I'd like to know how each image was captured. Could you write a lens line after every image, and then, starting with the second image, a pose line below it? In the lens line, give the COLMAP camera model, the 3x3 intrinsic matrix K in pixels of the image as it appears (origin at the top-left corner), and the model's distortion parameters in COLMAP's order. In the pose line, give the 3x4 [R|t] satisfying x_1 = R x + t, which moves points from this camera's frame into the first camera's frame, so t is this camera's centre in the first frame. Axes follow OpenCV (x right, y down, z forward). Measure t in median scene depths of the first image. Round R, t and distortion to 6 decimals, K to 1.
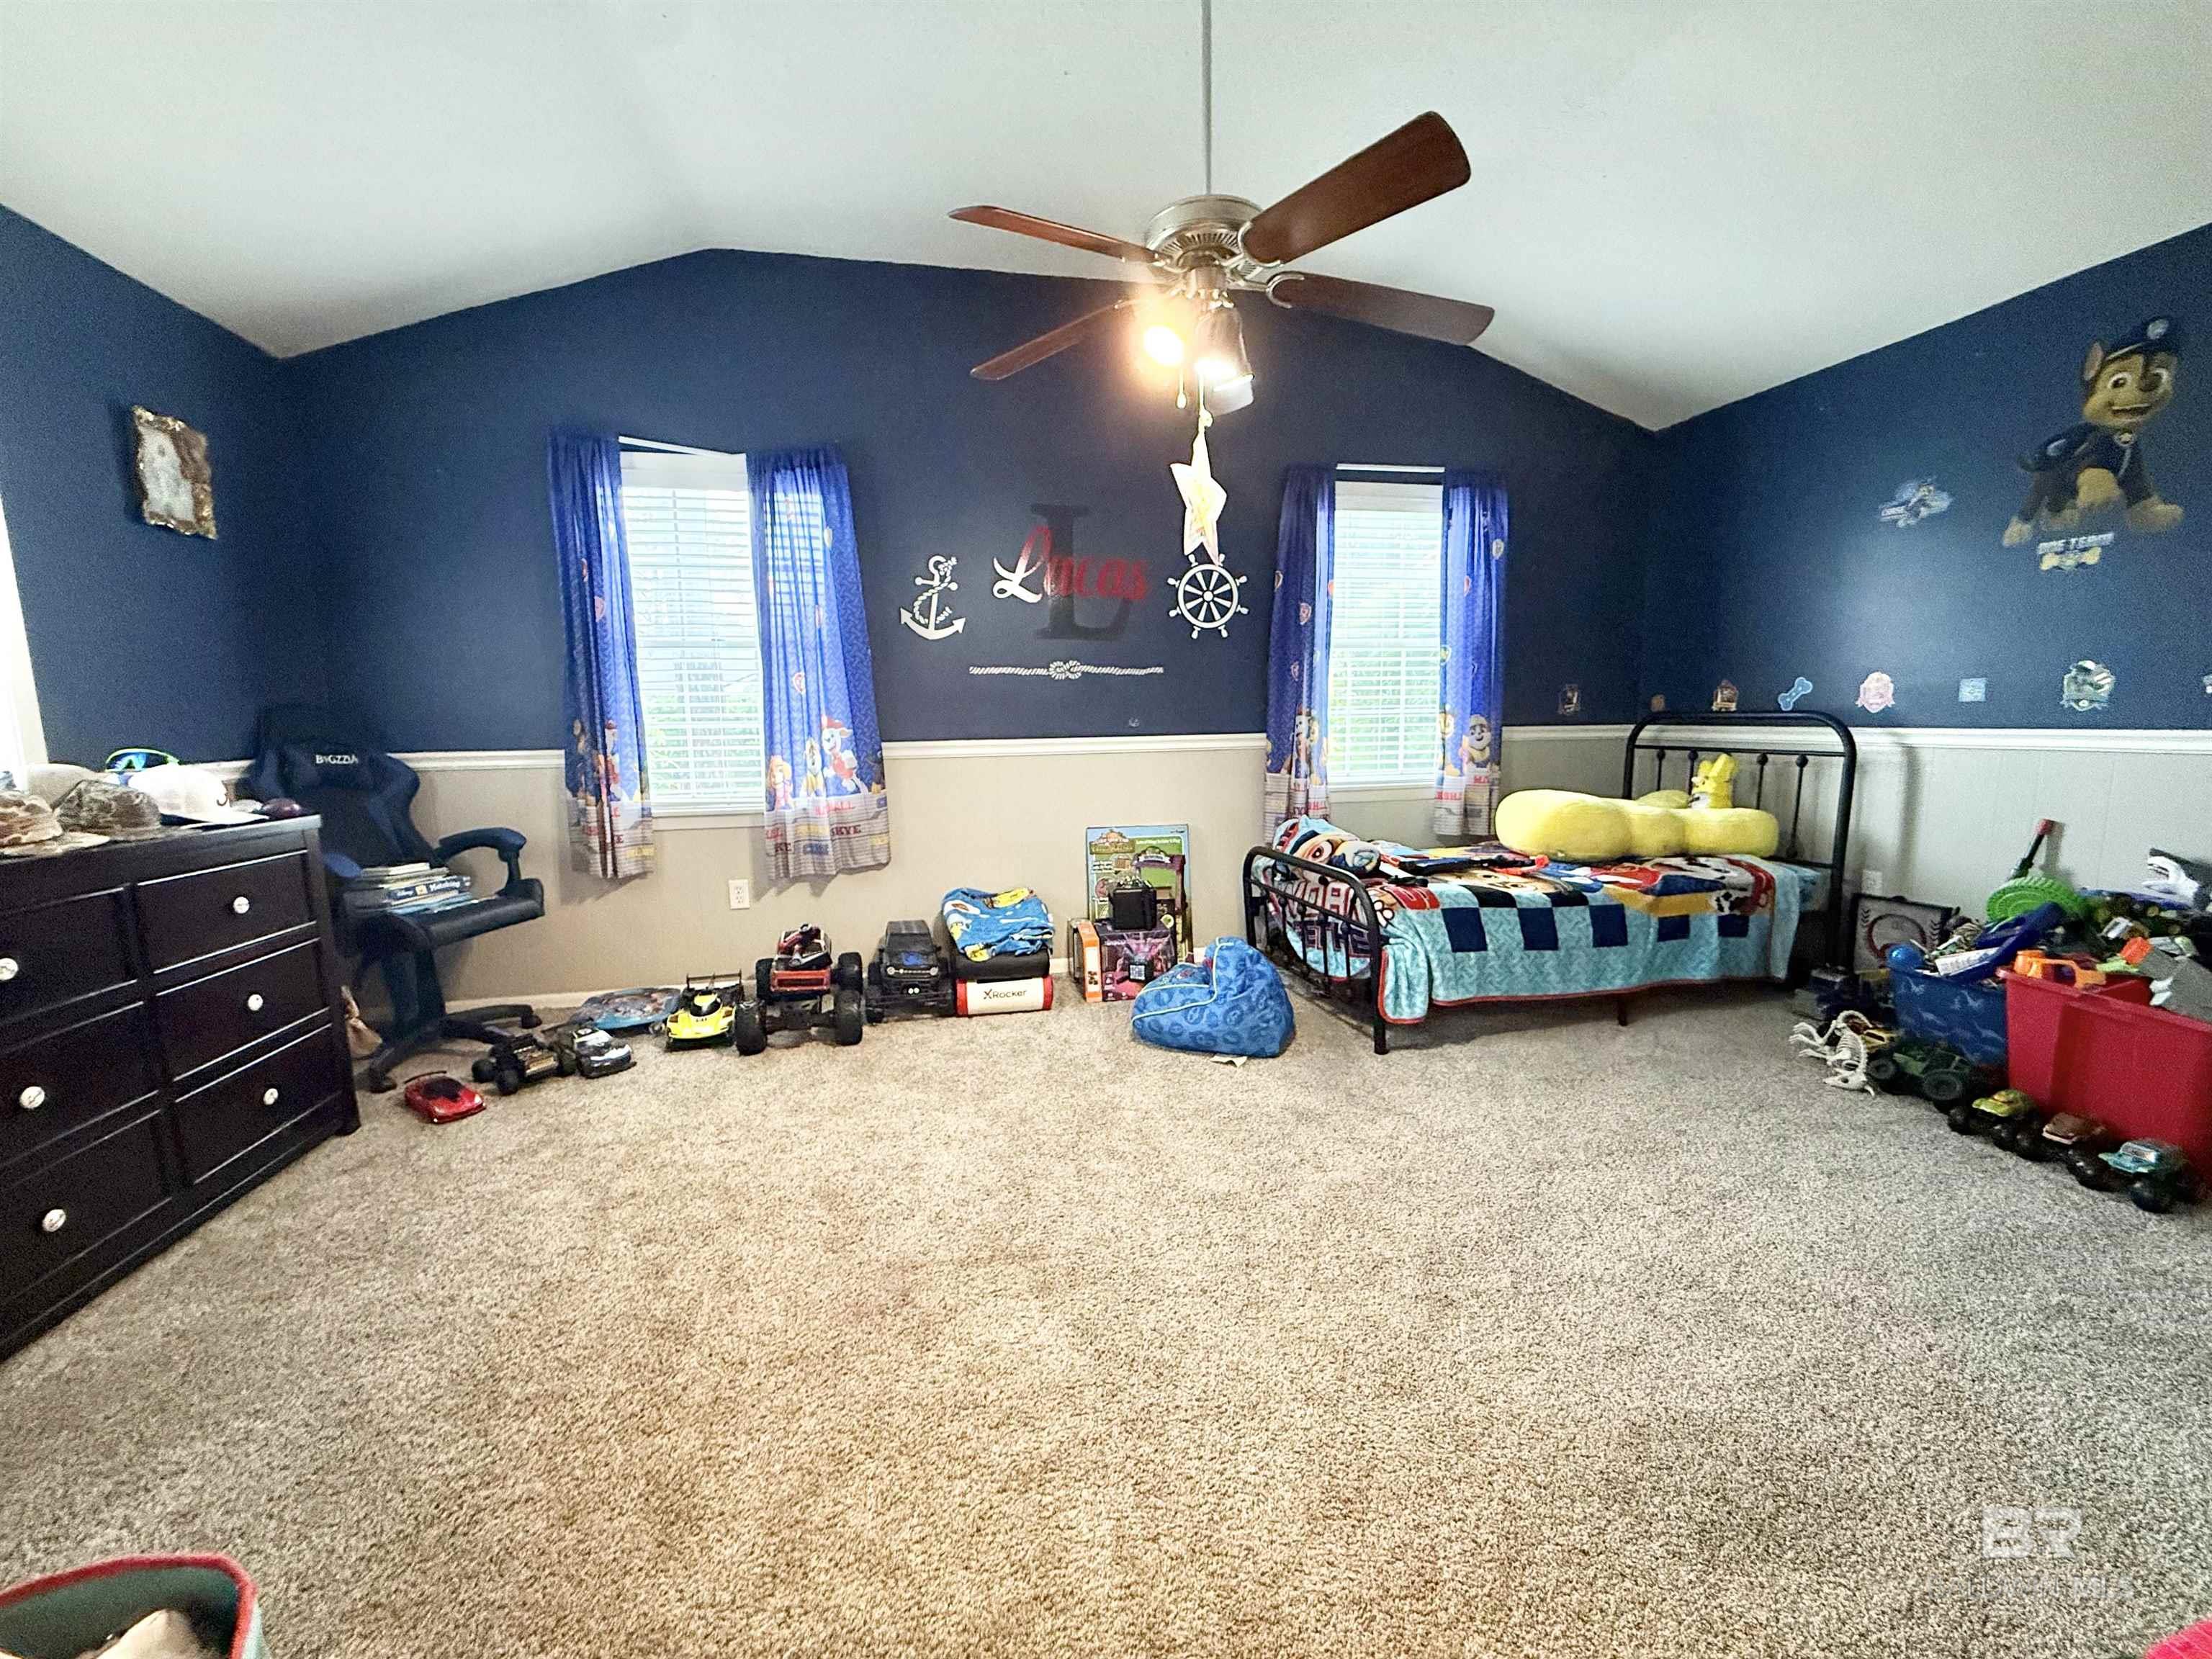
lens RADIAL K [[887.8, 0, 1089.8], [0, 887.8, 828.4], [0, 0, 1]] dist [0.000098, -0.000118]
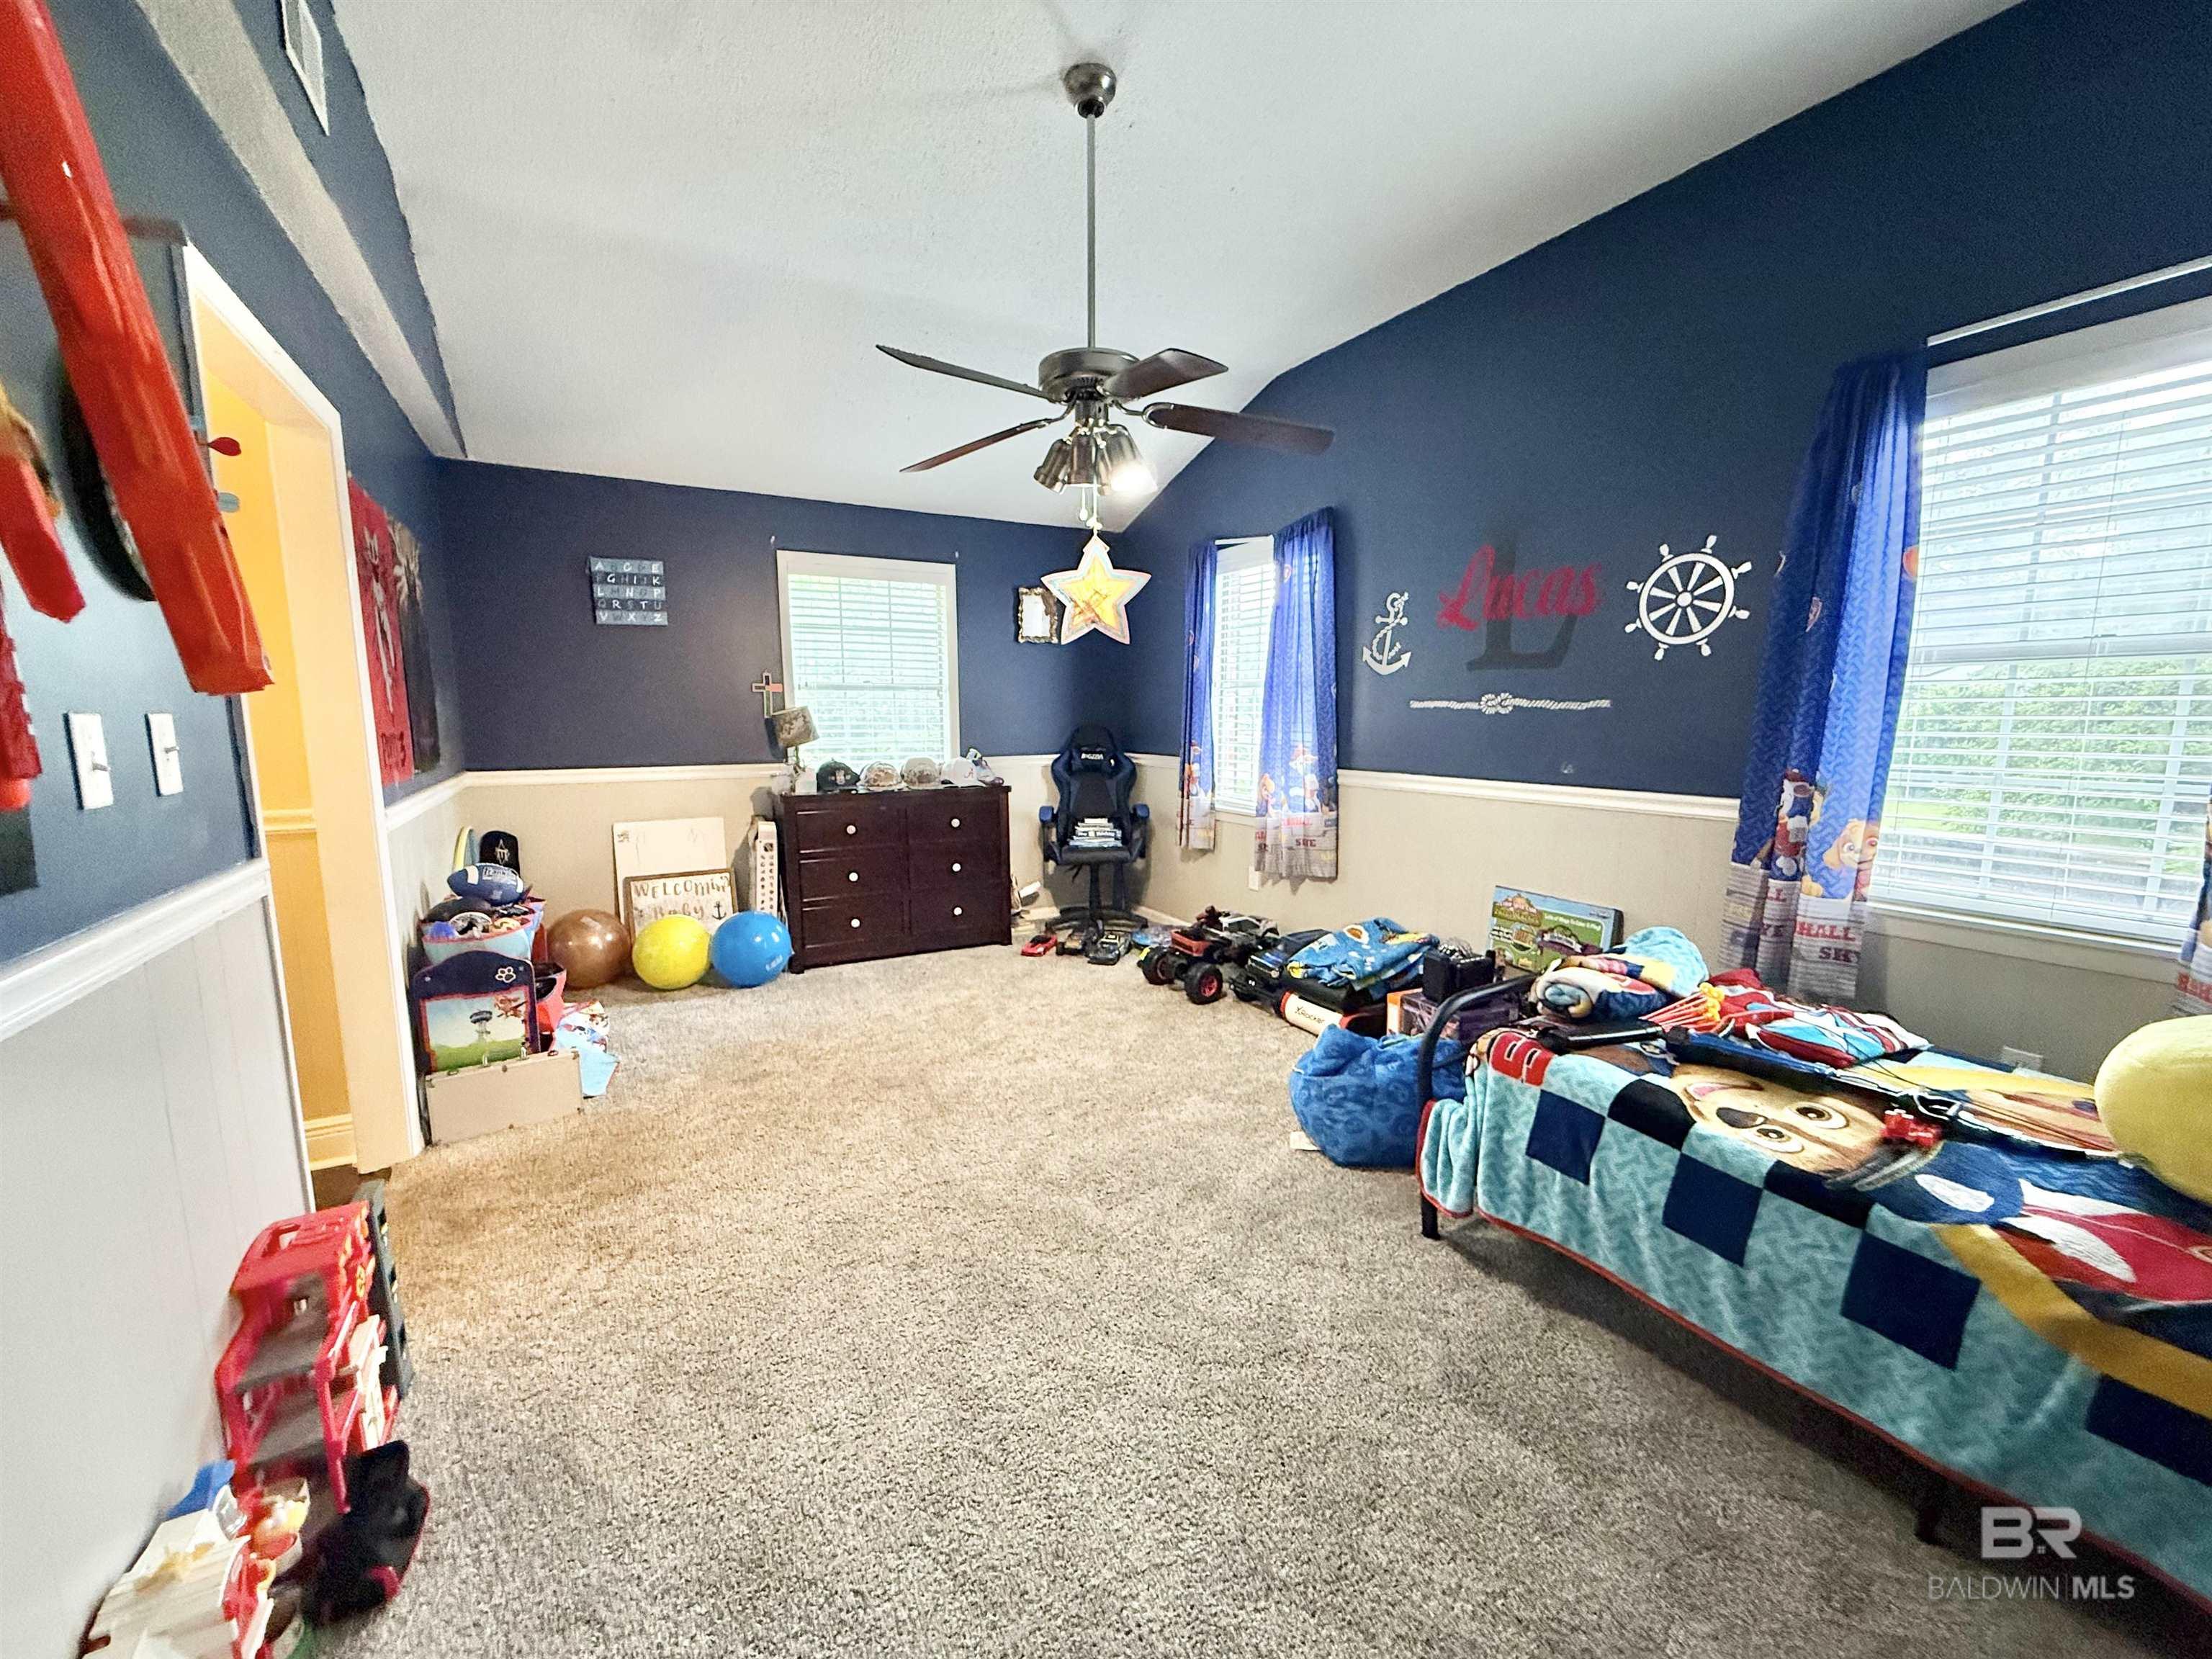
lens RADIAL K [[881.5, 0, 1099.5], [0, 881.5, 833.0], [0, 0, 1]] dist [-0.001583, -0.000518]
pose [[0.302826, 0.147770, -0.941520, 0.722699], [-0.120922, 0.985880, 0.115839, -0.109994], [0.945344, 0.078772, 0.316418, 0.376076]]
